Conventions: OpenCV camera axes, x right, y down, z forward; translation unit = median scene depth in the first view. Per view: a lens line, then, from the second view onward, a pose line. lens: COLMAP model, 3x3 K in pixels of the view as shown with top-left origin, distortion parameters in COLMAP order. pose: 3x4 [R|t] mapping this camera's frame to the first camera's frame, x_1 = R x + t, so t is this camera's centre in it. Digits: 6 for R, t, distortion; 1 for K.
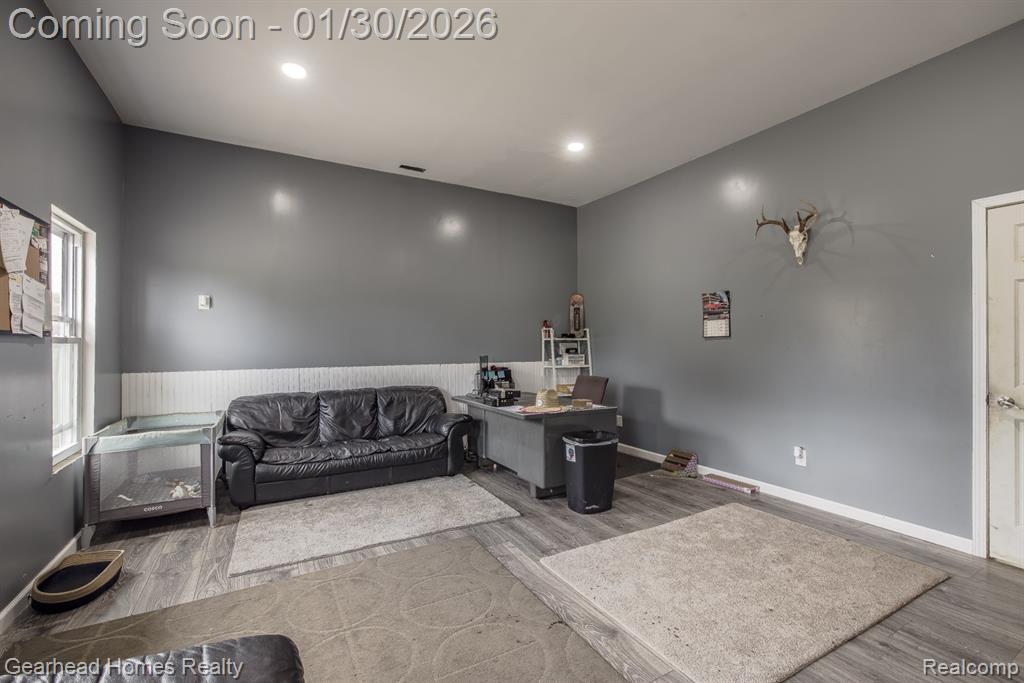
lens RADIAL K [[444.2, 0, 512.0], [0, 444.2, 341.5], [0, 0, 1]] dist [0.001090, -0.000178]
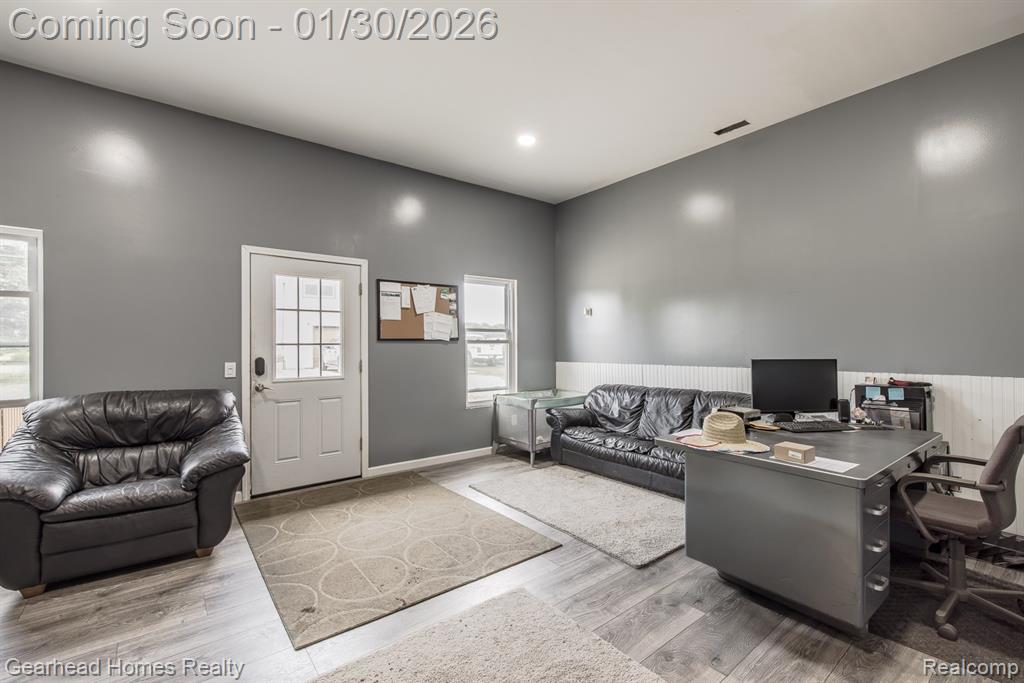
lens RADIAL K [[433.5, 0, 503.7], [0, 433.5, 339.9], [0, 0, 1]] dist [0.001471, -0.000491]
pose [[0.151388, -0.011621, -0.988406, 0.755990], [0.012439, 0.999874, -0.009851, 0.006892], [0.988396, -0.010803, 0.151513, 0.693532]]
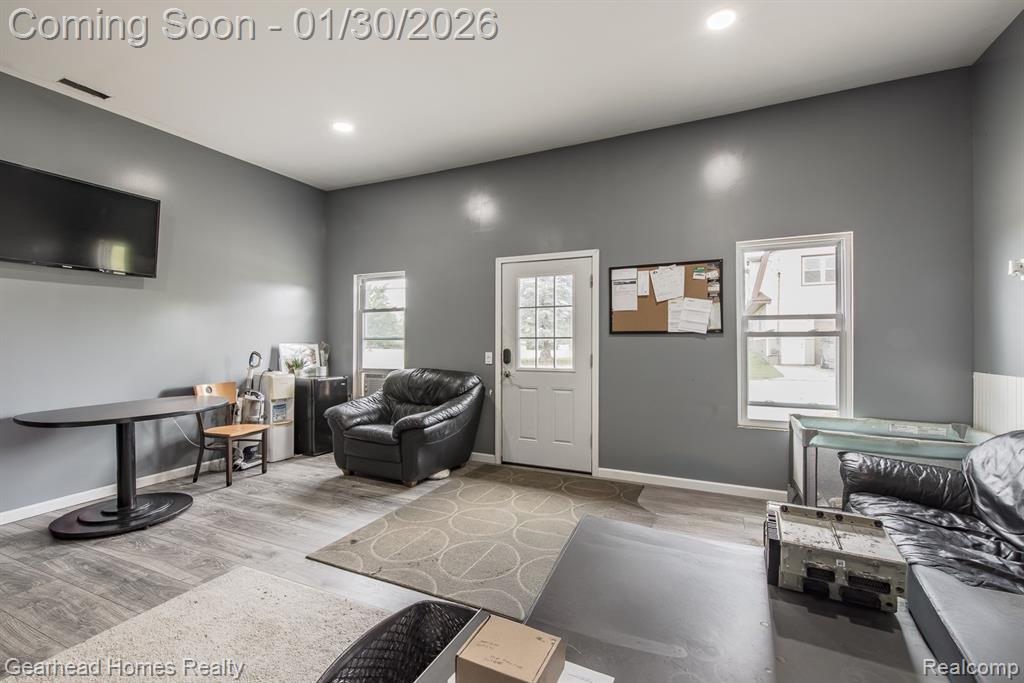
lens RADIAL K [[433.5, 0, 503.7], [0, 433.5, 339.9], [0, 0, 1]] dist [0.001471, -0.000491]
pose [[-0.799843, 0.003643, -0.600199, 0.353332], [0.007131, 0.999969, -0.003434, 0.010128], [0.600167, -0.007027, -0.799844, 1.338946]]
